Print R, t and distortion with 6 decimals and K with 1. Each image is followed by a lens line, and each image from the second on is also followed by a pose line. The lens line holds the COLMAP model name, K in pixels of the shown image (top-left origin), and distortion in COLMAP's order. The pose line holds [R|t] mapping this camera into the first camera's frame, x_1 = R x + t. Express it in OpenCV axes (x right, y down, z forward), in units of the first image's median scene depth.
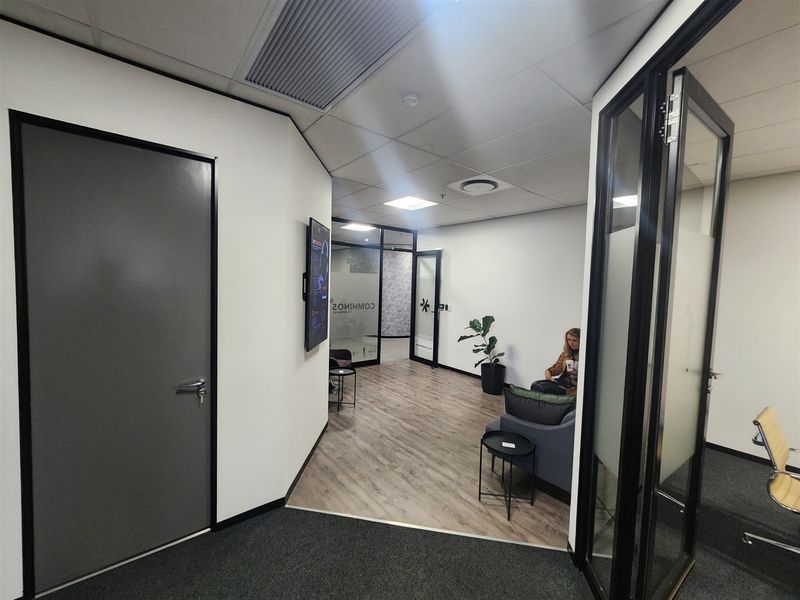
lens RADIAL K [[329.3, 0, 391.6], [0, 329.3, 299.9], [0, 0, 1]] dist [-0.001822, -0.000802]
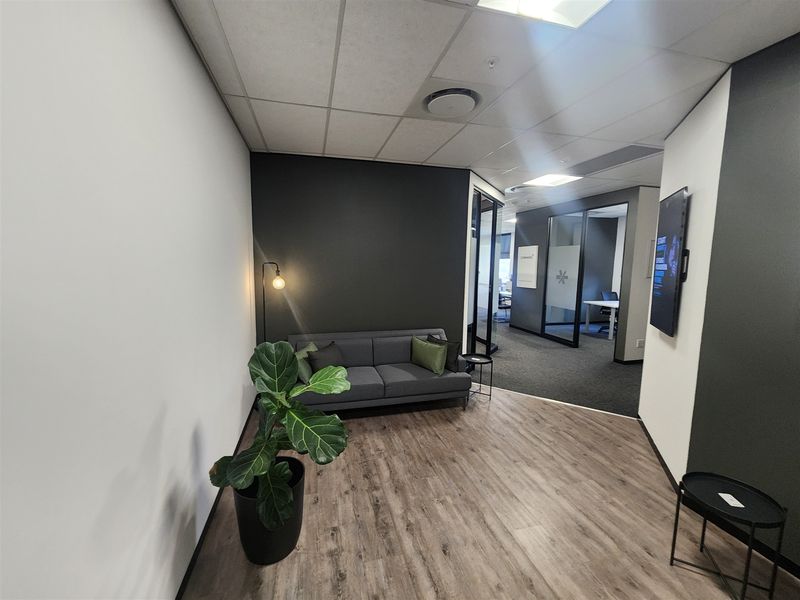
lens RADIAL K [[329.3, 0, 391.6], [0, 329.3, 299.9], [0, 0, 1]] dist [-0.001822, -0.000802]
pose [[-0.914311, -0.080332, 0.396966, 0.086652], [-0.011073, 0.984724, 0.173770, -0.082447], [-0.404861, 0.154484, -0.901234, 1.842797]]
